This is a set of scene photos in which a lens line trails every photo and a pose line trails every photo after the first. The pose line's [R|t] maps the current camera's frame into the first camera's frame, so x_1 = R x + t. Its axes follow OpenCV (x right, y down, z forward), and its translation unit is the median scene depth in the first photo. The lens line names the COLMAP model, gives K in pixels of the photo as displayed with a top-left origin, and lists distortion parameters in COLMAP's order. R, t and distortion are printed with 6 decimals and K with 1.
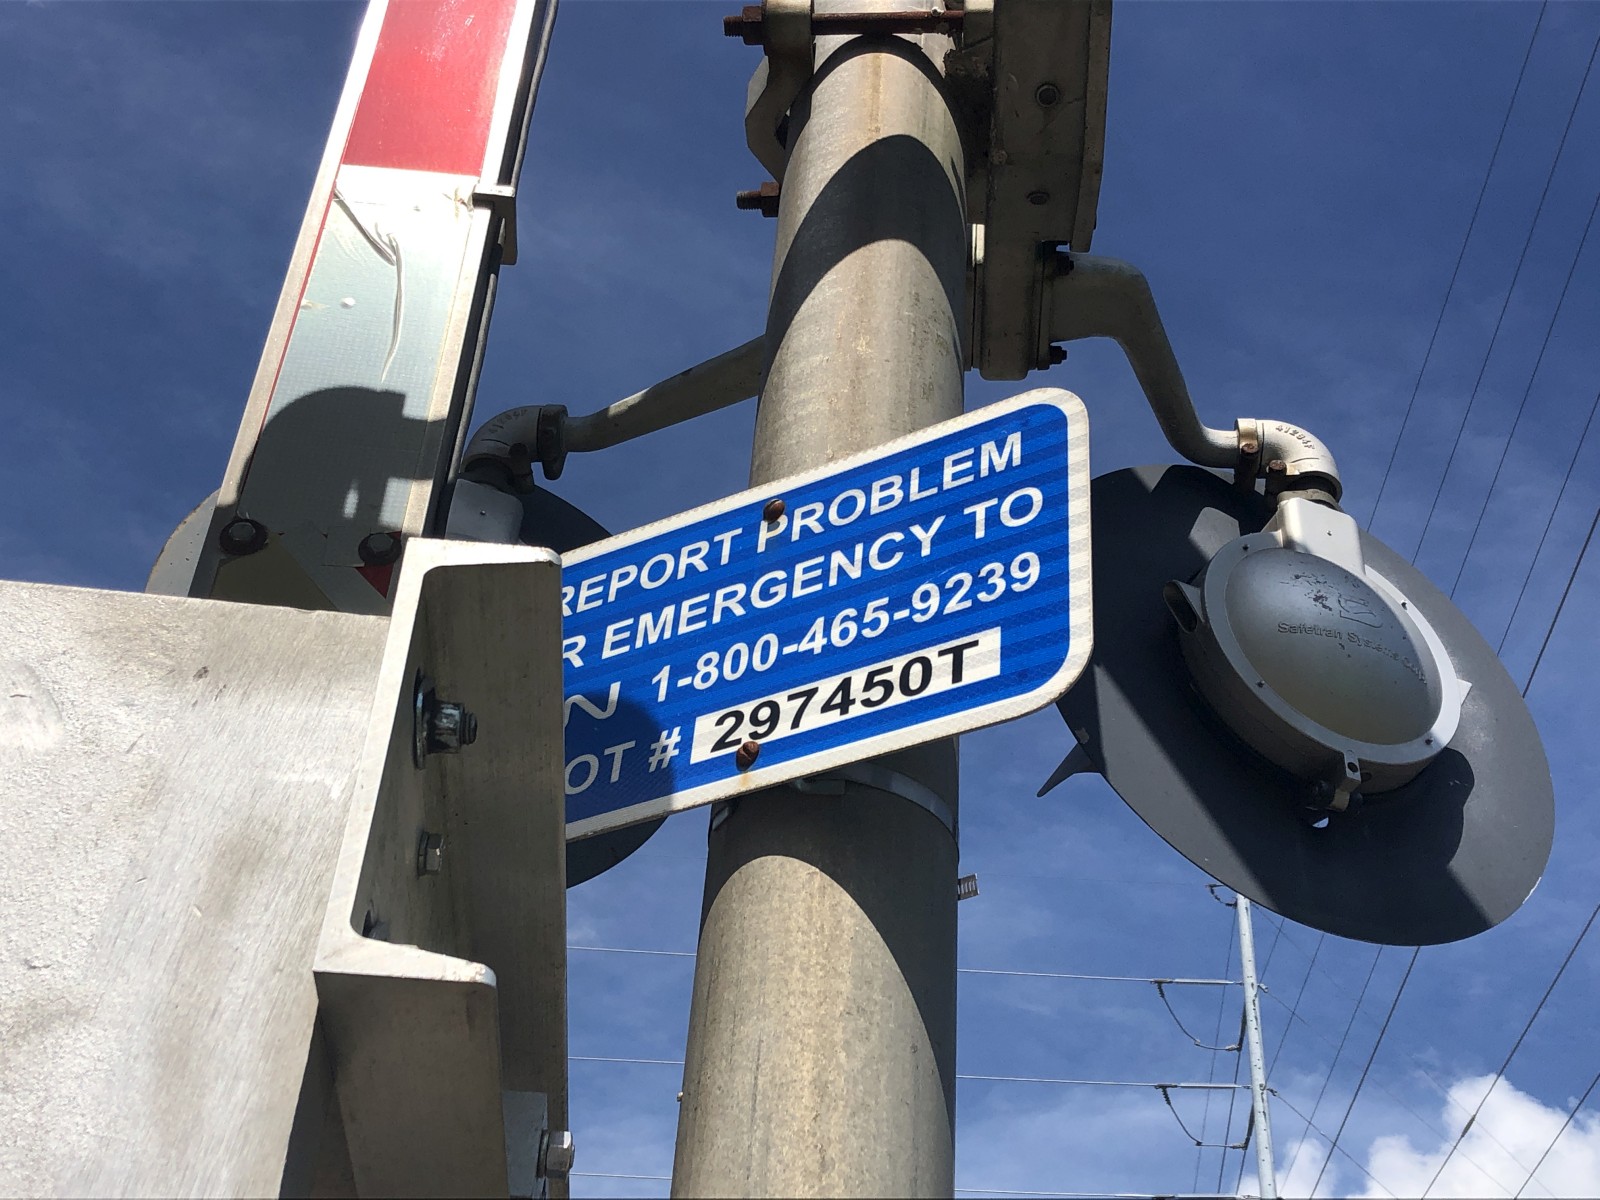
lens RADIAL K [[1764.9, 0, 800.0], [0, 1764.9, 600.0], [0, 0, 1]] dist [0.073857, -0.403605]
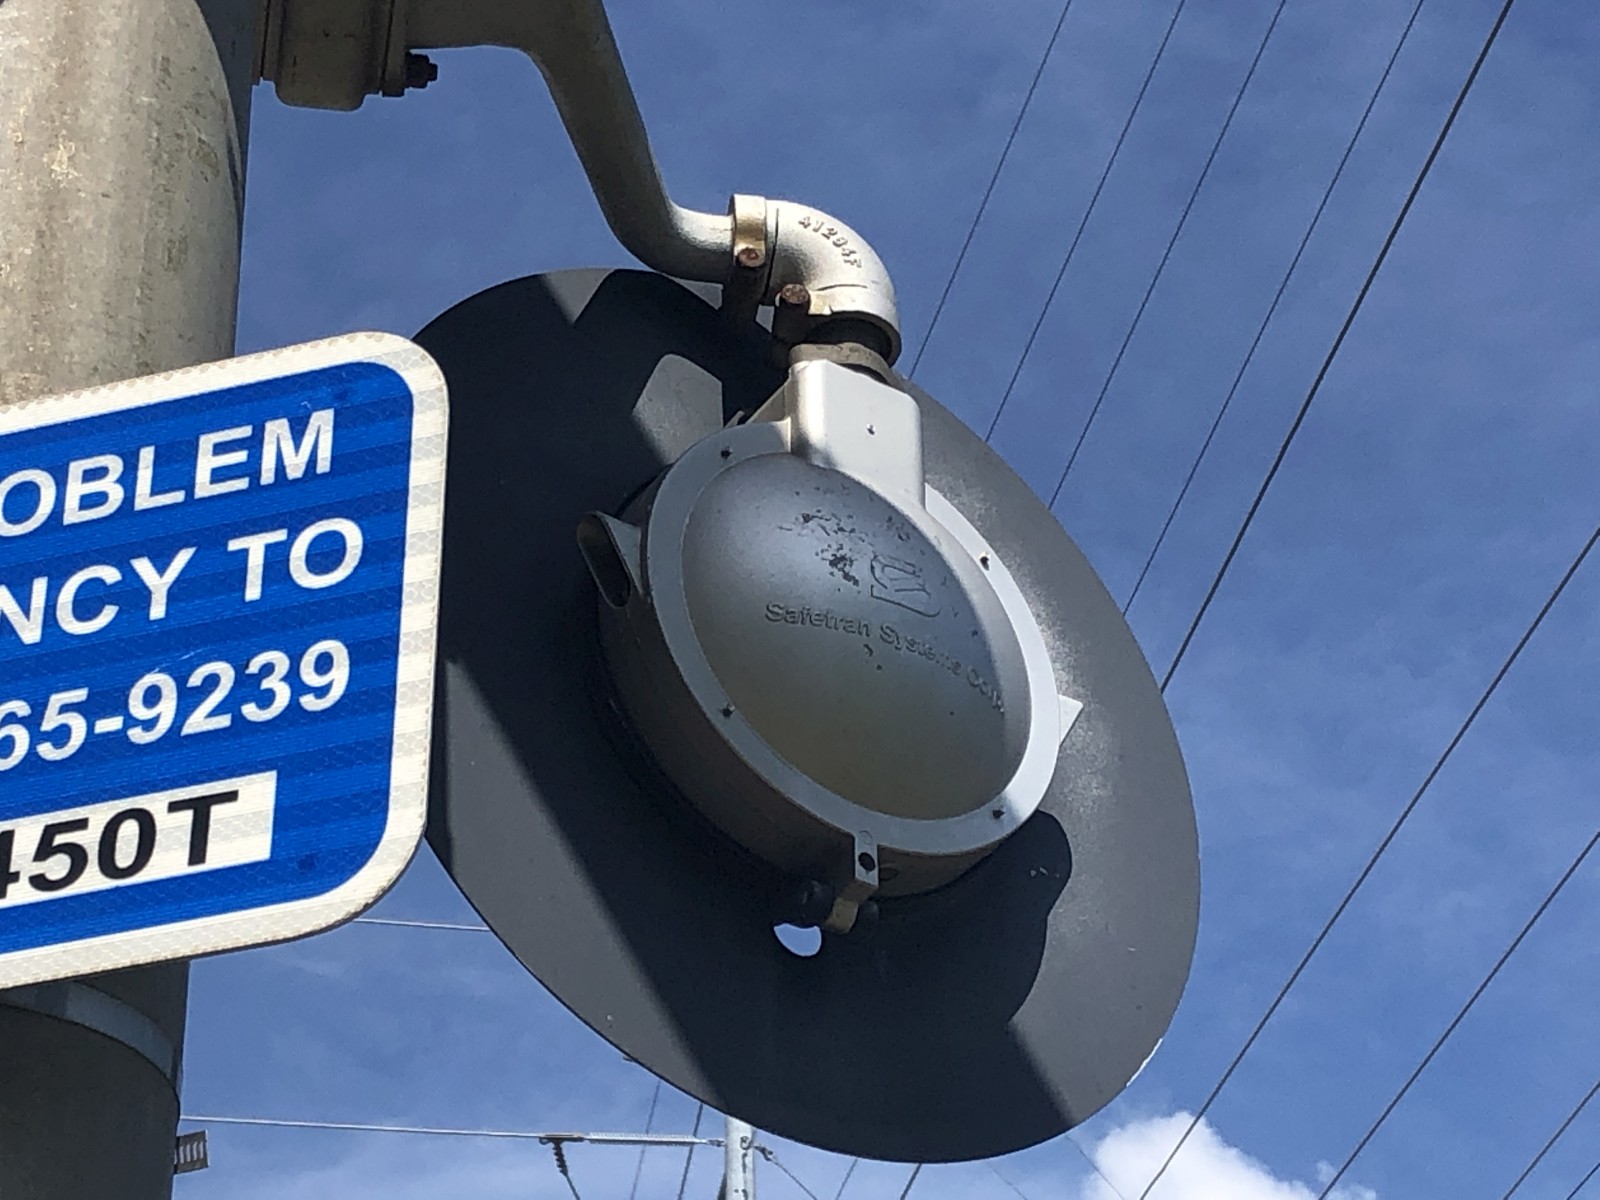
lens RADIAL K [[3612.3, 0, 800.0], [0, 3612.3, 600.0], [0, 0, 1]] dist [0.183069, -0.379092]
pose [[0.965863, 0.051722, 0.253836, -0.028463], [-0.080849, 0.991107, 0.105687, -0.172724], [-0.246112, -0.122602, 0.961456, -0.207032]]
